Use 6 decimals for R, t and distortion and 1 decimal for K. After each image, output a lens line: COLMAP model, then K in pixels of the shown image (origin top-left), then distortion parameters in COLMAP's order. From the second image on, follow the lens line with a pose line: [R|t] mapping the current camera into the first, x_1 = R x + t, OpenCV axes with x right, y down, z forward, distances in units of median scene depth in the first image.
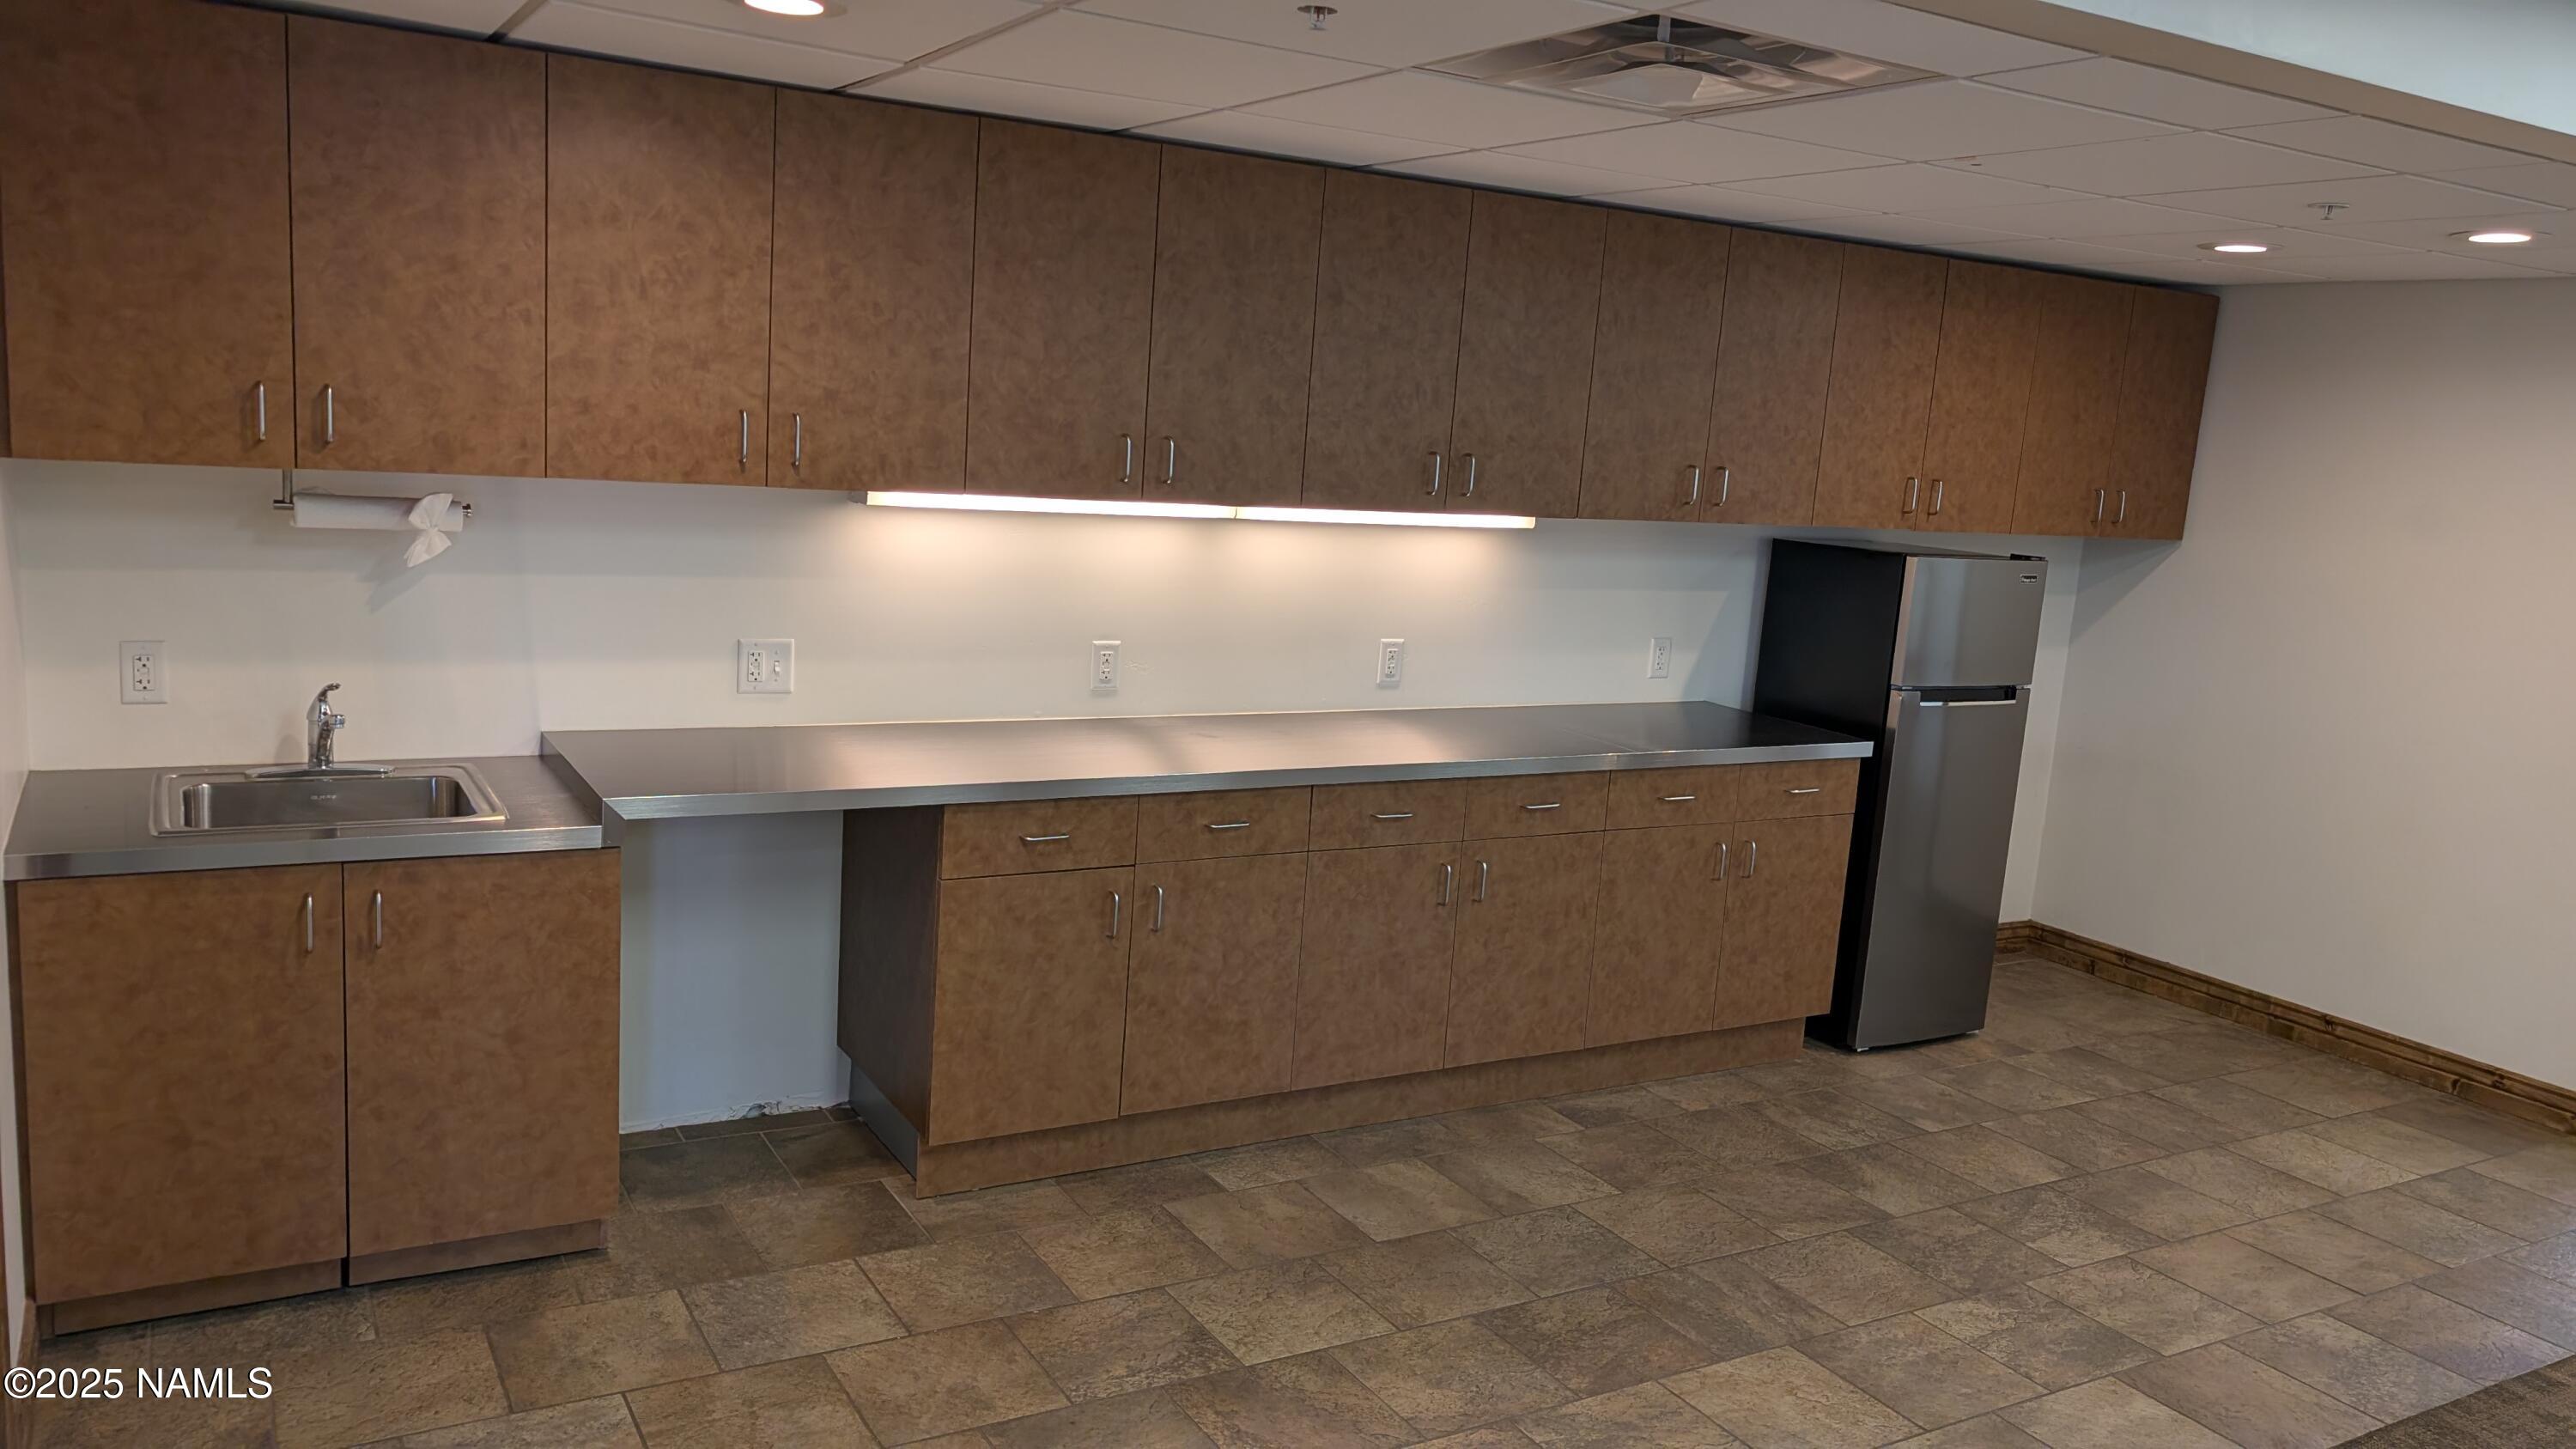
lens RADIAL K [[1874.8, 0, 1291.3], [0, 1874.8, 729.1], [0, 0, 1]] dist [0.020047, -0.012109]
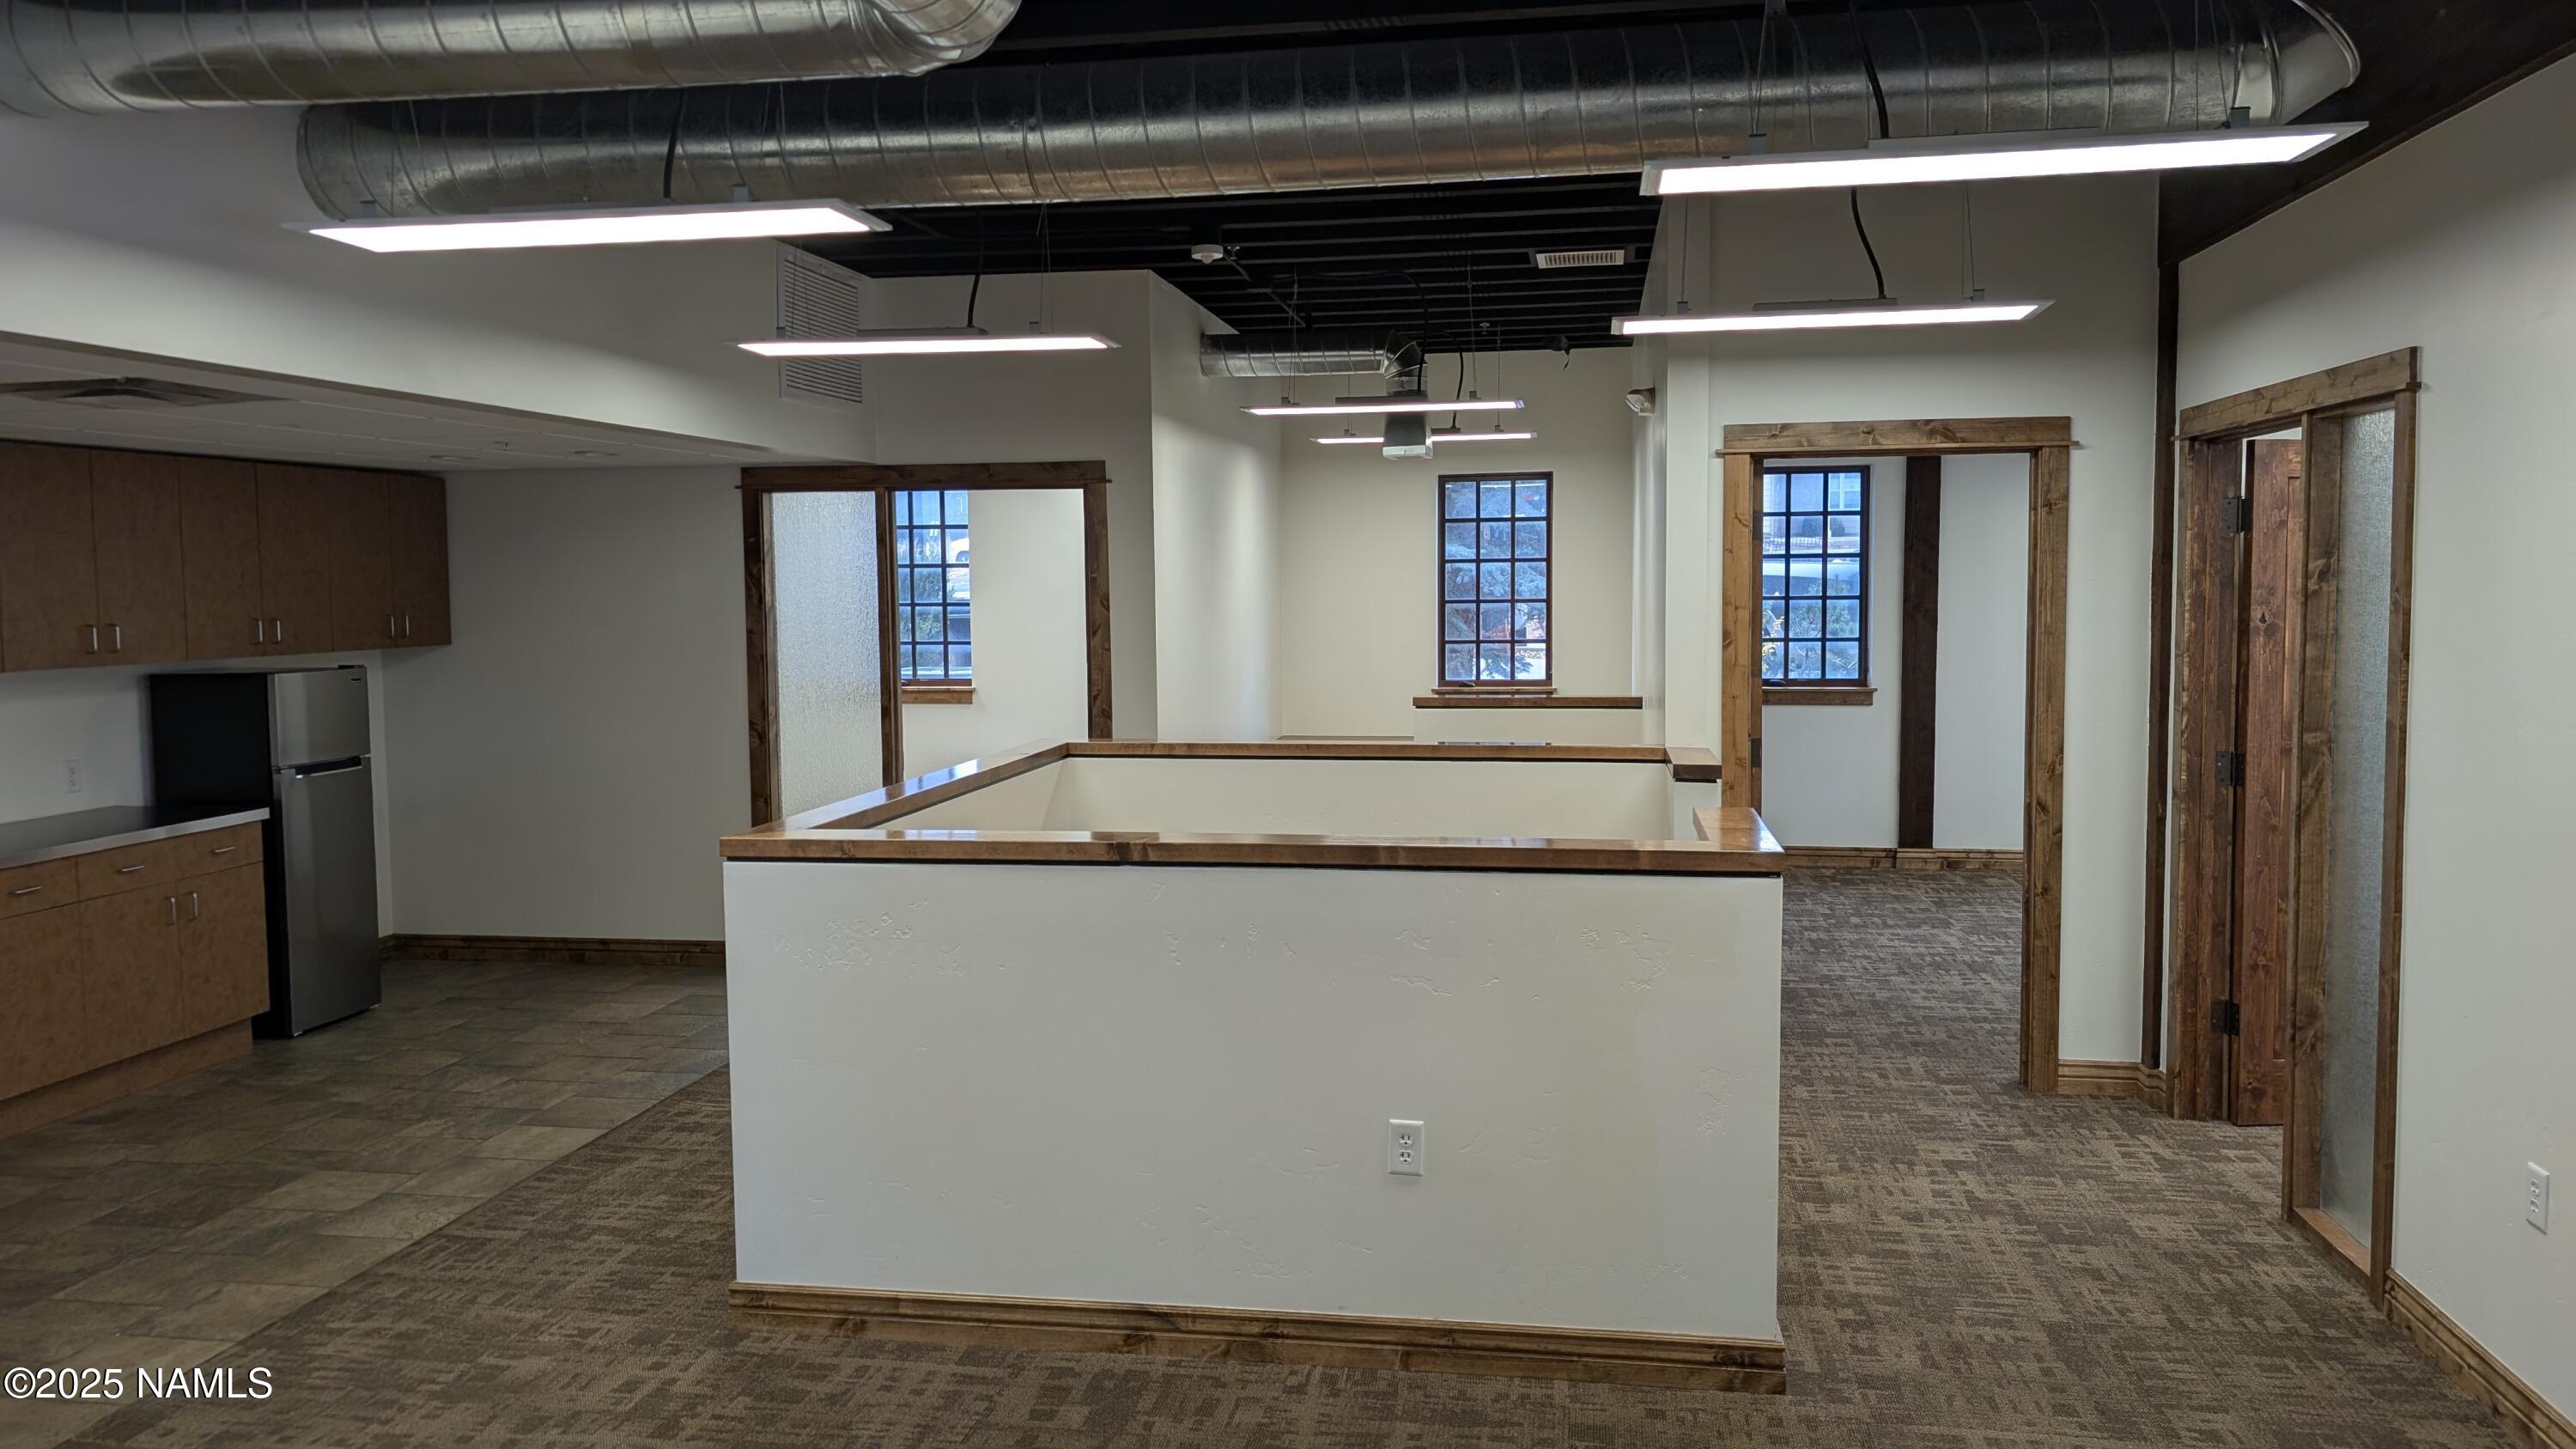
lens RADIAL K [[1874.8, 0, 1267.6], [0, 1874.8, 708.2], [0, 0, 1]] dist [0.020047, -0.012109]
pose [[0.643041, -0.129251, 0.754846, -0.282695], [0.183450, 0.982955, 0.012032, 0.058125], [-0.743535, 0.130740, 0.655791, -0.521490]]
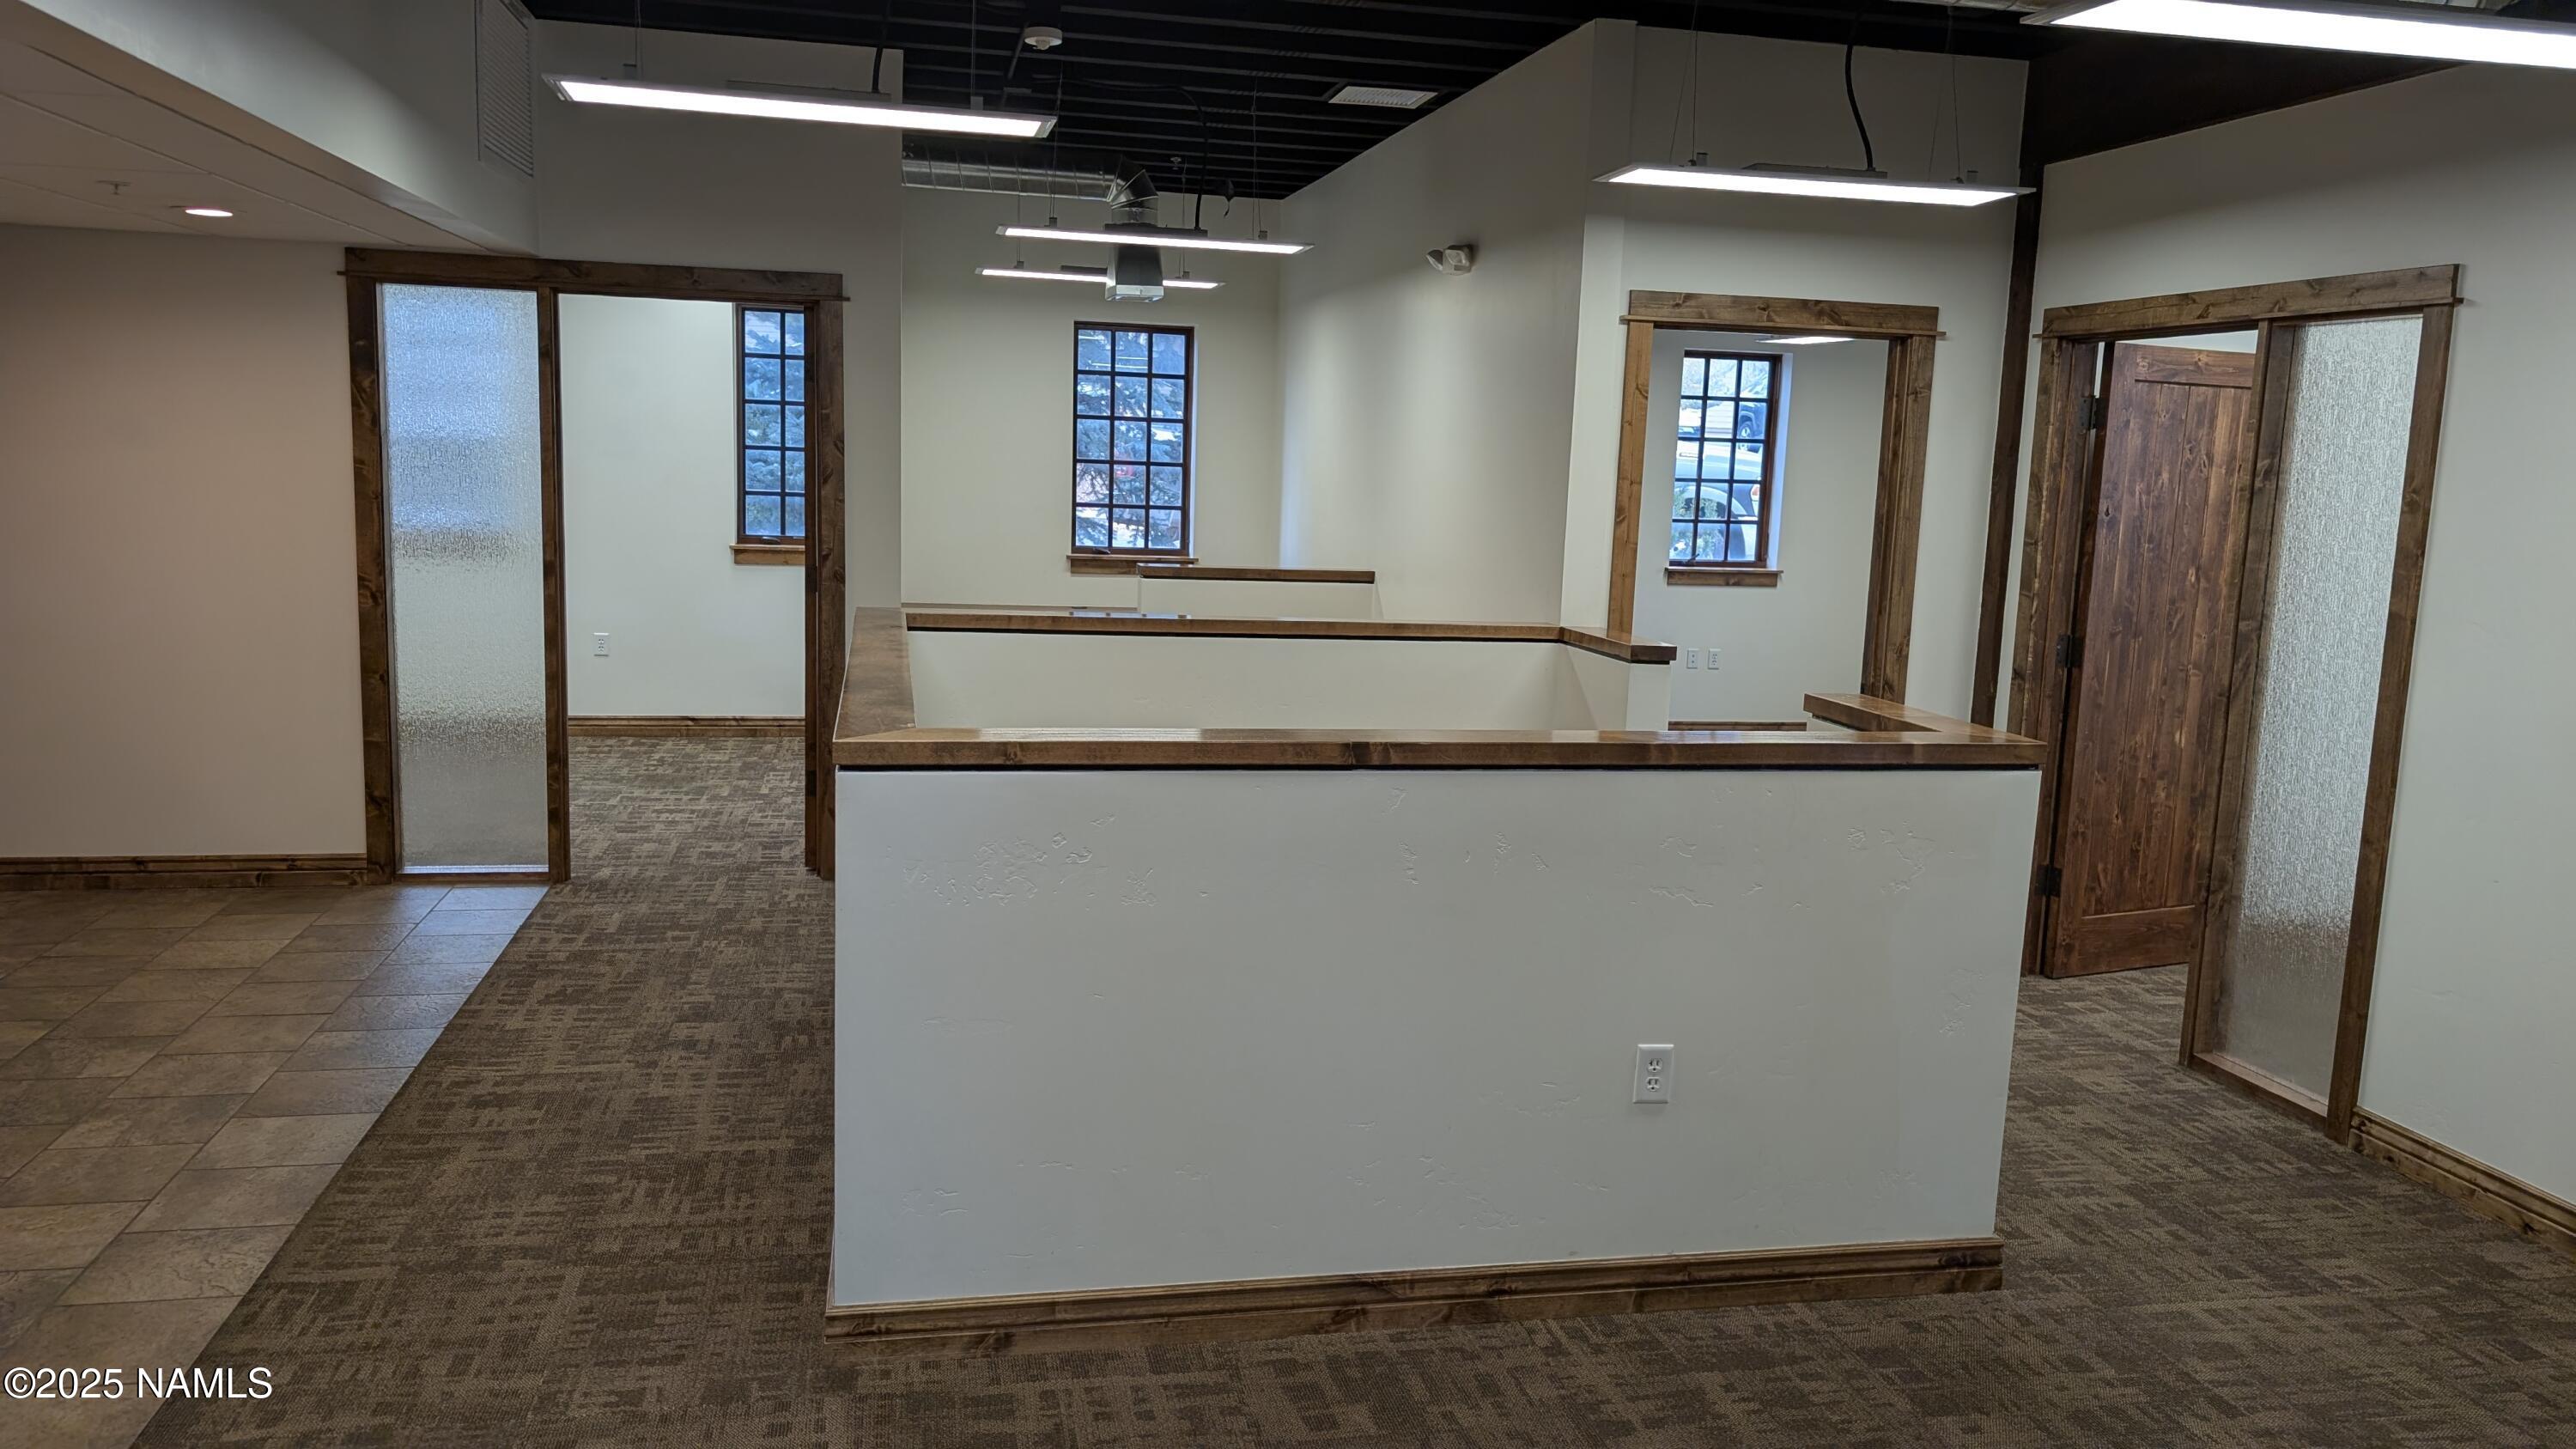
lens RADIAL K [[1874.8, 0, 1295.1], [0, 1874.8, 736.4], [0, 0, 1]] dist [0.020047, -0.012109]
pose [[0.315286, -0.200463, 0.927582, -0.362156], [0.145676, 0.976074, 0.161428, -0.008150], [-0.937749, 0.084230, 0.336945, -0.098368]]
